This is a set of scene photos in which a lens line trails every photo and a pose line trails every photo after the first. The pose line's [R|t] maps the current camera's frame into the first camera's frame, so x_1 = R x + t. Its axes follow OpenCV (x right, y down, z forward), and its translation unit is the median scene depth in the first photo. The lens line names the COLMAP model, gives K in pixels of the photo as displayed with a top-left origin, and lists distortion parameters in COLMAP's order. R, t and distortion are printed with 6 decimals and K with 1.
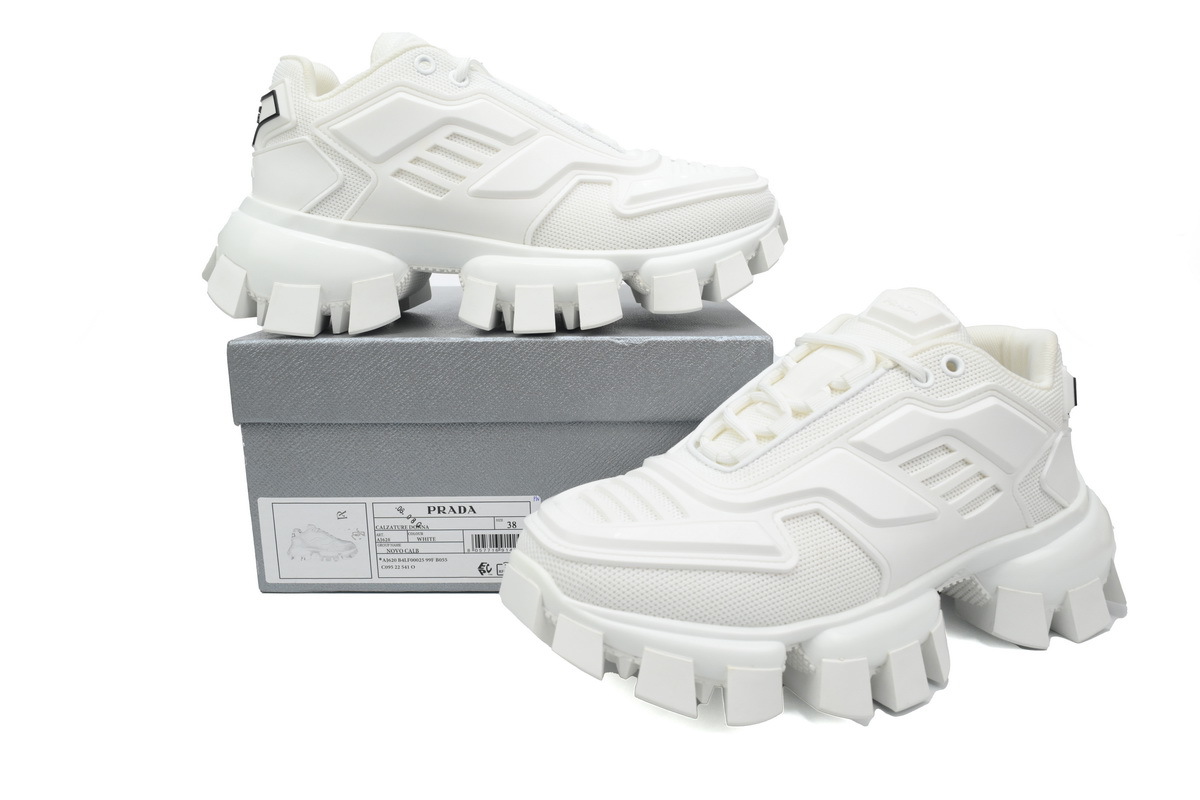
lens RADIAL K [[887.2, 0, 600.0], [0, 887.2, 400.0], [0, 0, 1]] dist [0.001193, -0.000800]
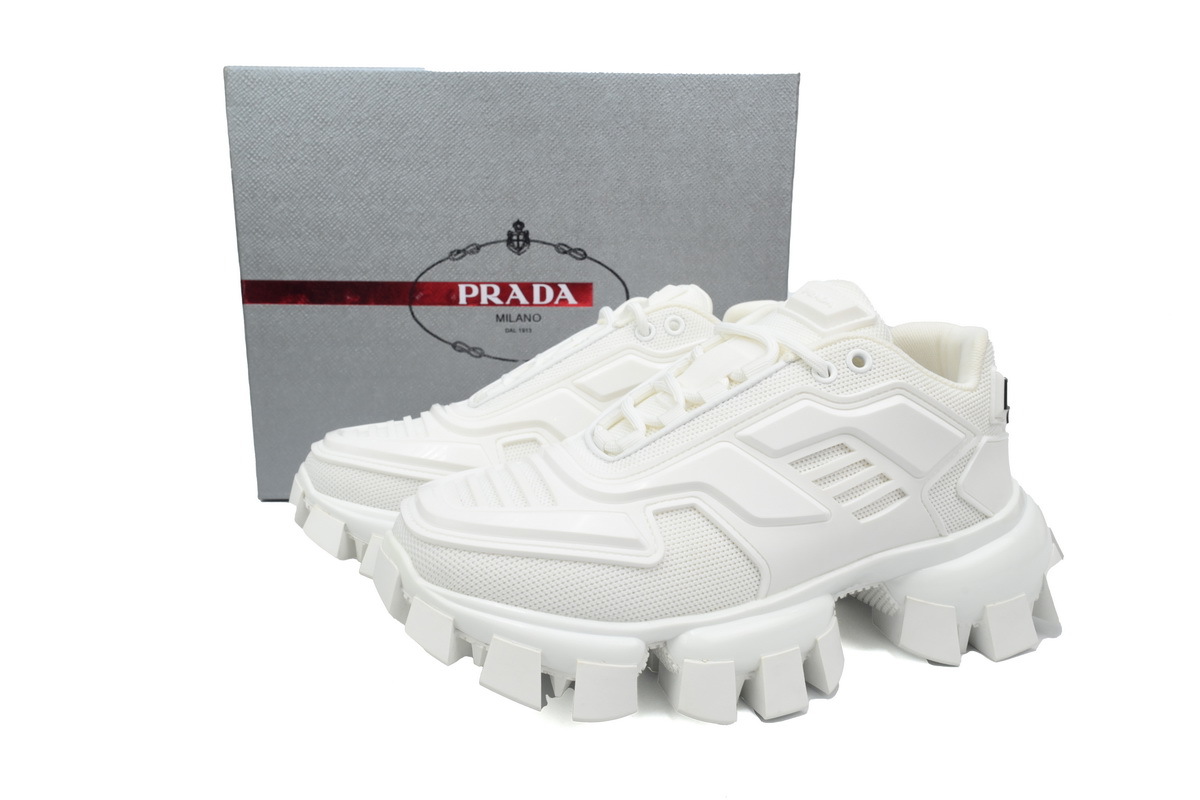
lens RADIAL K [[887.2, 0, 600.0], [0, 887.2, 400.0], [0, 0, 1]] dist [0.001193, -0.000800]
pose [[0.995625, 0.040460, -0.084226, 0.207549], [-0.039793, 0.999162, 0.009582, 0.004941], [0.084544, -0.006188, 0.996401, 0.032078]]
